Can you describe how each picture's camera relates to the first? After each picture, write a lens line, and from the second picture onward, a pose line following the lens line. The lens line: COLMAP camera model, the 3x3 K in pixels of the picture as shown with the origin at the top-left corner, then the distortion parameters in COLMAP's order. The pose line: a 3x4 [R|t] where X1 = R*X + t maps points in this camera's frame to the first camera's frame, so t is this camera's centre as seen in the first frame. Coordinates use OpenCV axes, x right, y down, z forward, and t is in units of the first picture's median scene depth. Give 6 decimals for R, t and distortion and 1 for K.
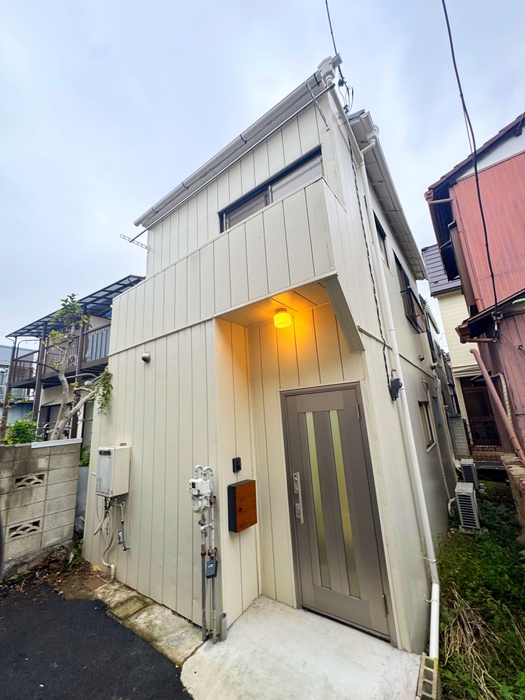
lens RADIAL K [[280.7, 0, 262.5], [0, 280.7, 350.0], [0, 0, 1]] dist [-0.003093, 0.000431]
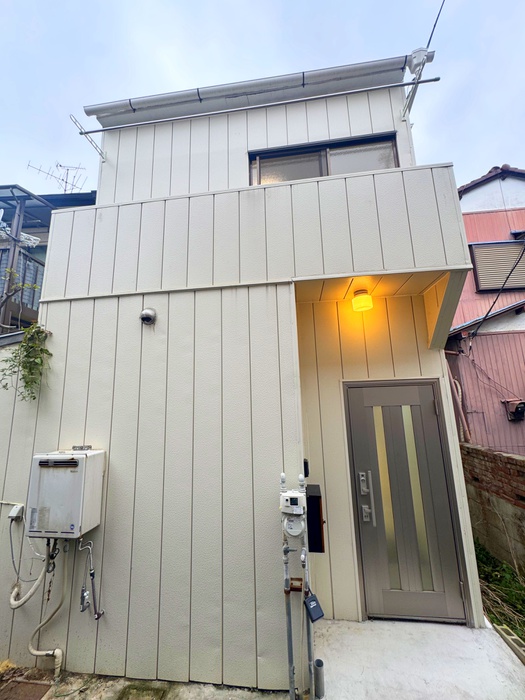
lens RADIAL K [[280.7, 0, 262.5], [0, 280.7, 350.0], [0, 0, 1]] dist [-0.003093, 0.000431]
pose [[0.867569, 0.125298, 0.481275, -0.515503], [-0.137999, 0.990391, -0.009081, 0.078071], [-0.477788, -0.058537, 0.876523, 0.301677]]
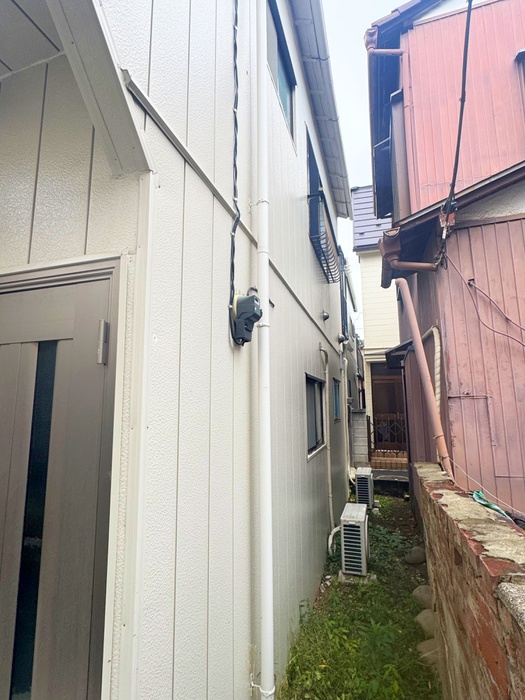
lens RADIAL K [[368.7, 0, 262.5], [0, 368.7, 350.0], [0, 0, 1]] dist [-0.000251, -0.000692]
pose [[0.943285, 0.102667, 0.315709, 0.272736], [-0.125389, 0.990720, 0.052464, 0.128916], [-0.307393, -0.089075, 0.947404, 0.373222]]
